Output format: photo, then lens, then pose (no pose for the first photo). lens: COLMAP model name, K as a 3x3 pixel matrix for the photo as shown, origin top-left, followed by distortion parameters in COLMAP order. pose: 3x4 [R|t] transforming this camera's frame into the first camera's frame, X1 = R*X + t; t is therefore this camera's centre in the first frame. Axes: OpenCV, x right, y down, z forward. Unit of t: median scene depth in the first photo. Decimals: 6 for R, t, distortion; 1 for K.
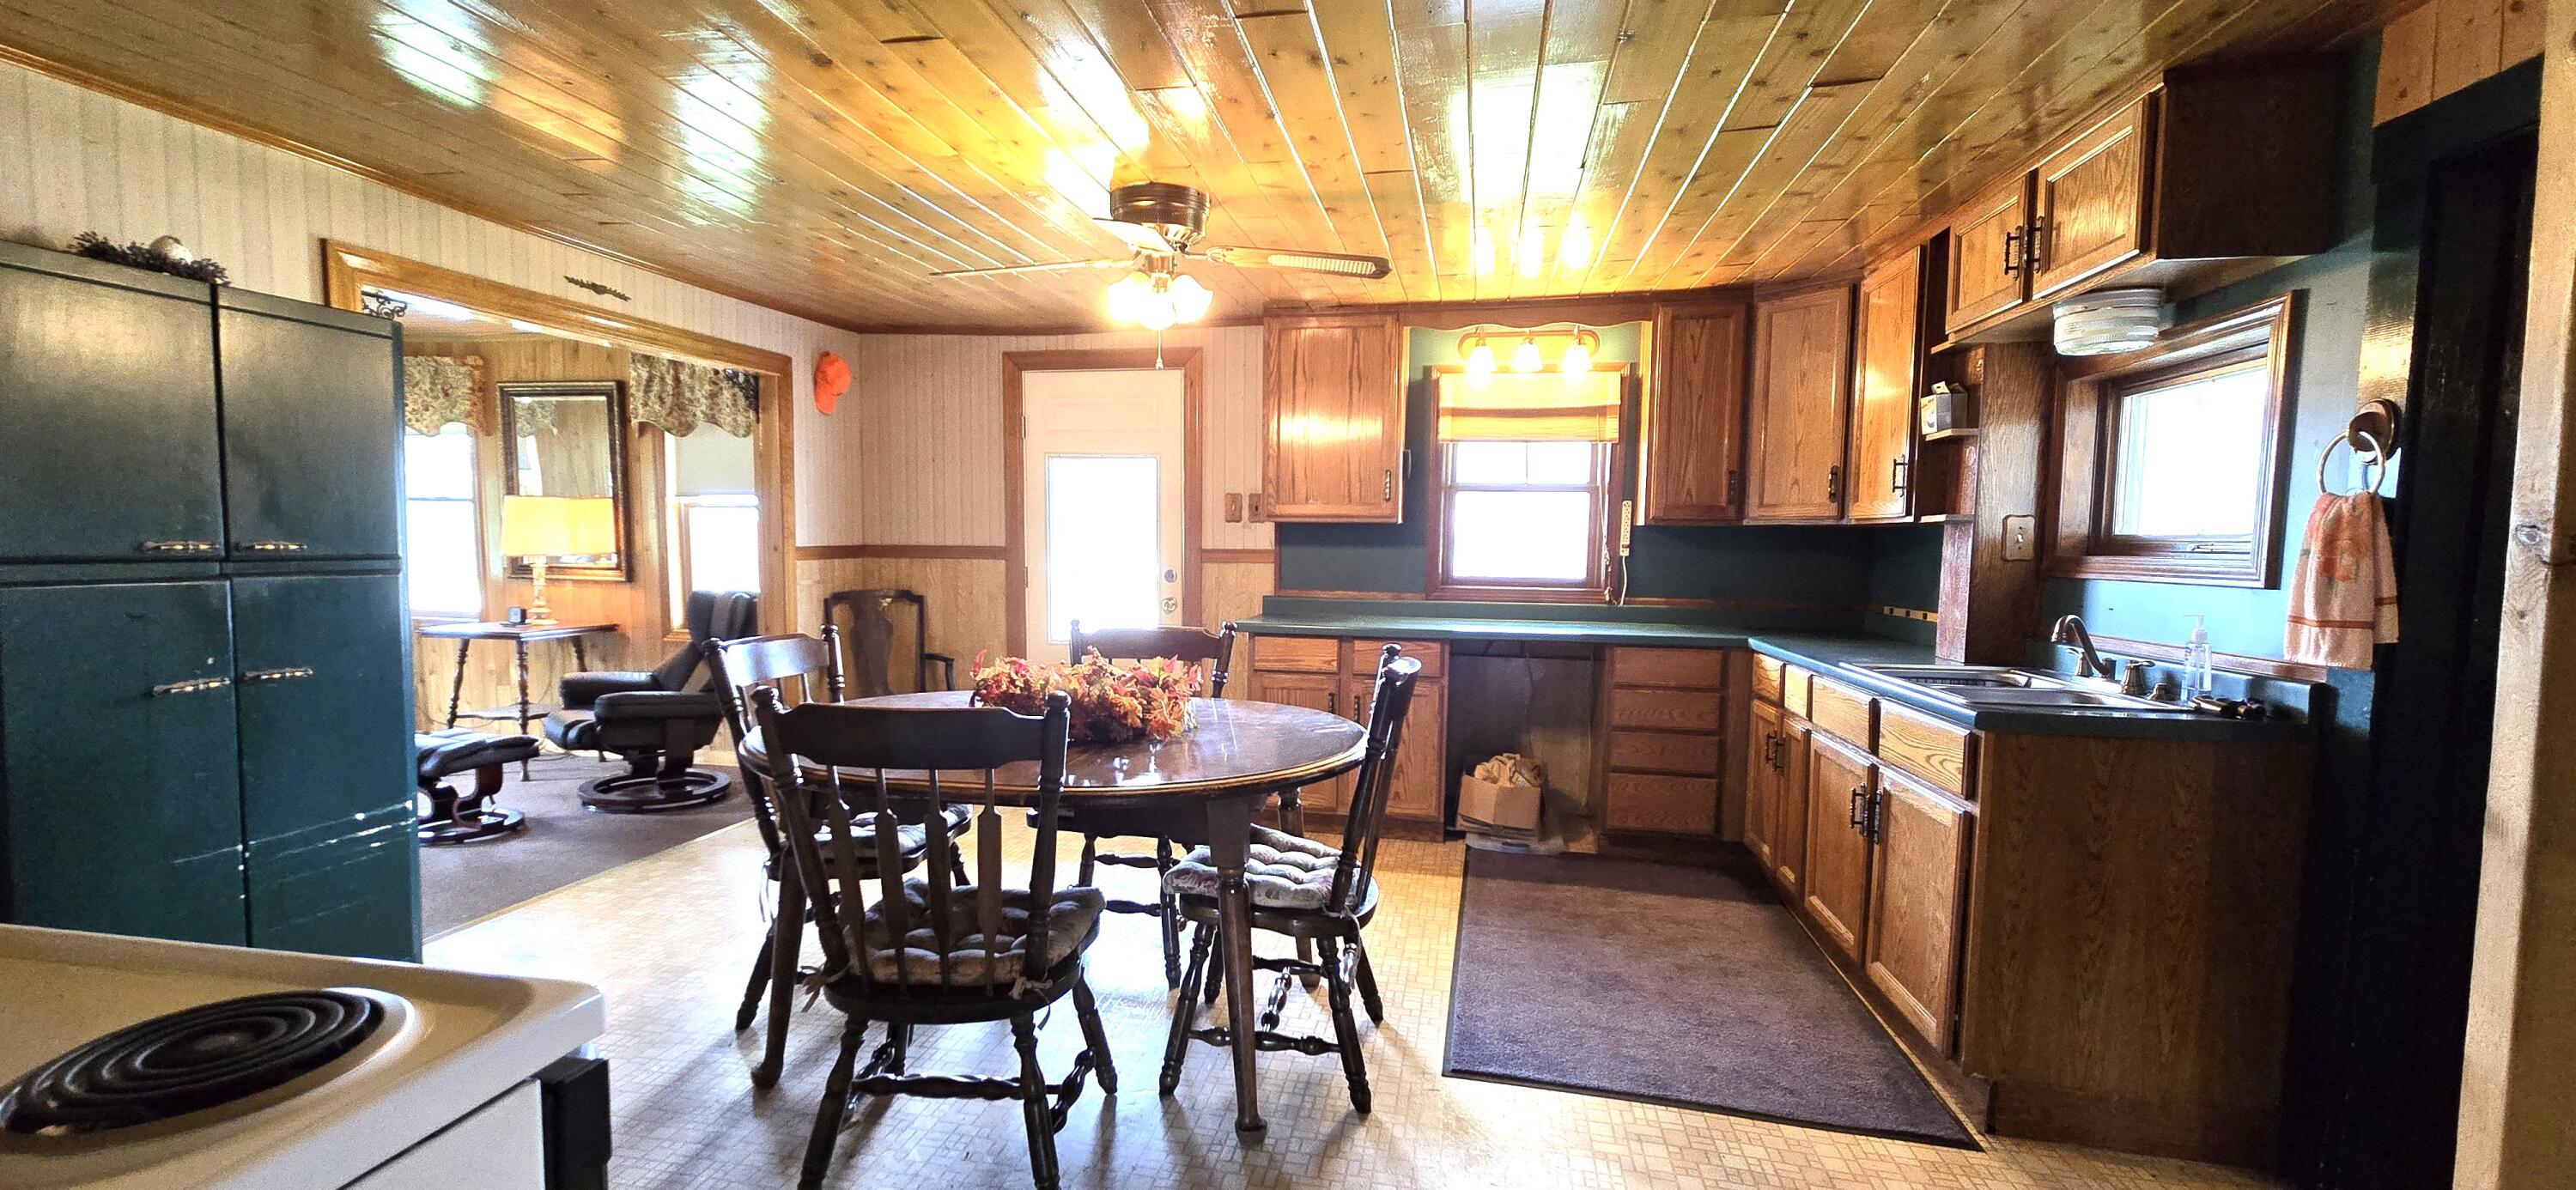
lens RADIAL K [[1062.4, 0, 1253.2], [0, 1062.4, 607.7], [0, 0, 1]] dist [0.021679, -0.010067]
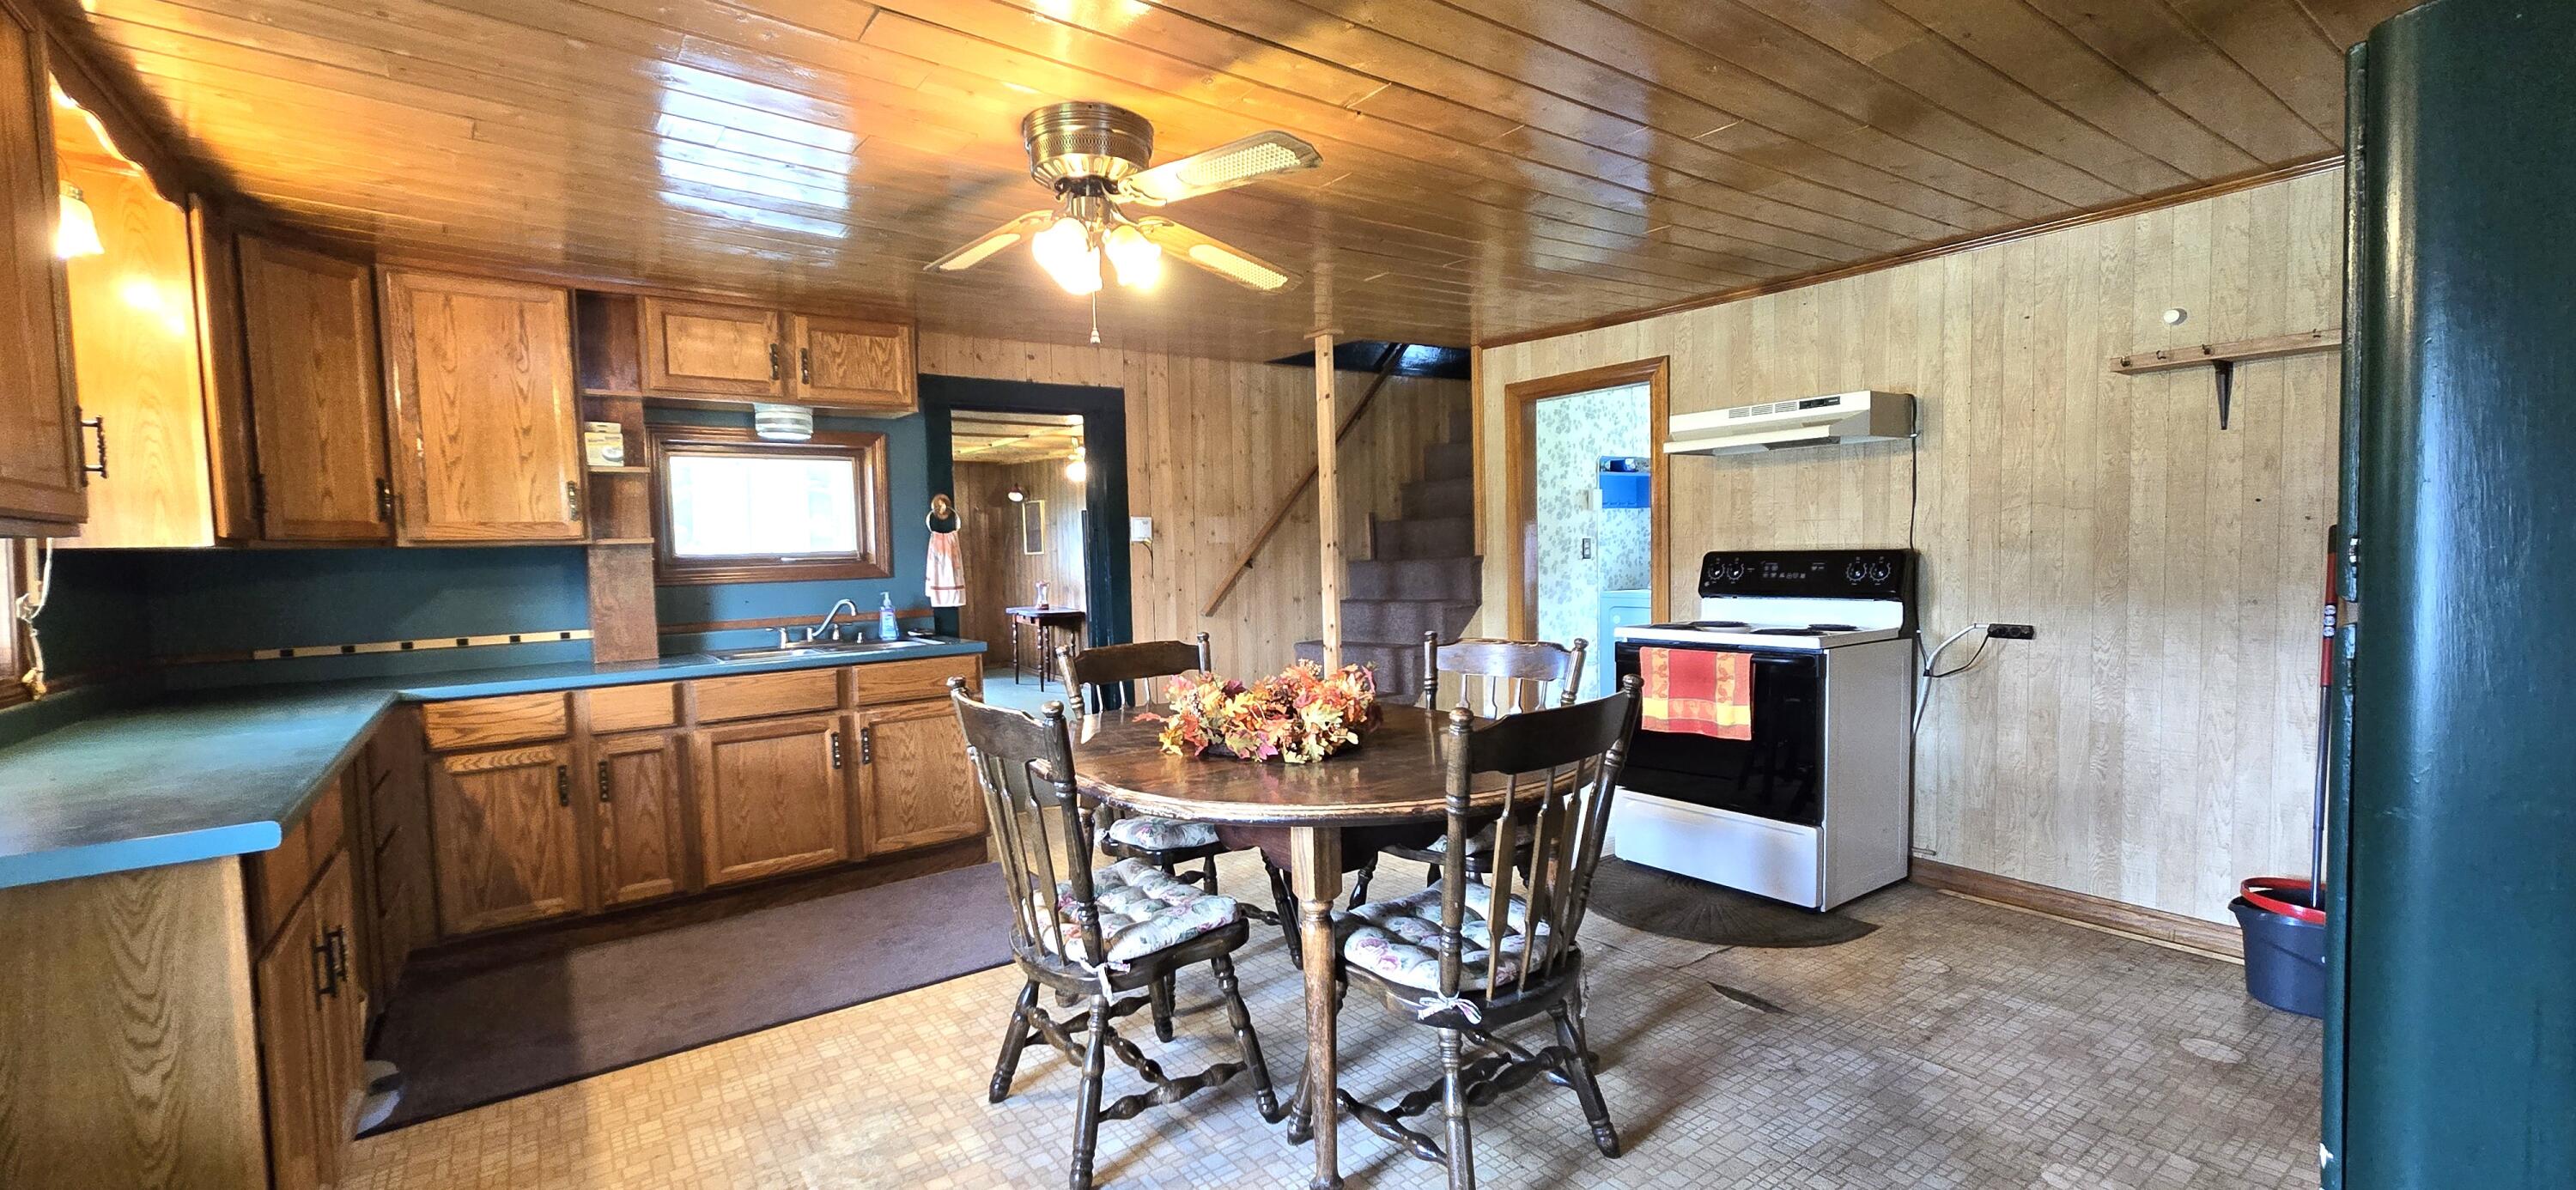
lens RADIAL K [[1062.4, 0, 1253.2], [0, 1062.4, 607.7], [0, 0, 1]] dist [0.021679, -0.010067]
pose [[-0.738908, -0.028379, 0.673208, -0.465880], [0.068906, 0.990692, 0.117394, -0.071247], [-0.670273, 0.133131, -0.730075, 0.996898]]
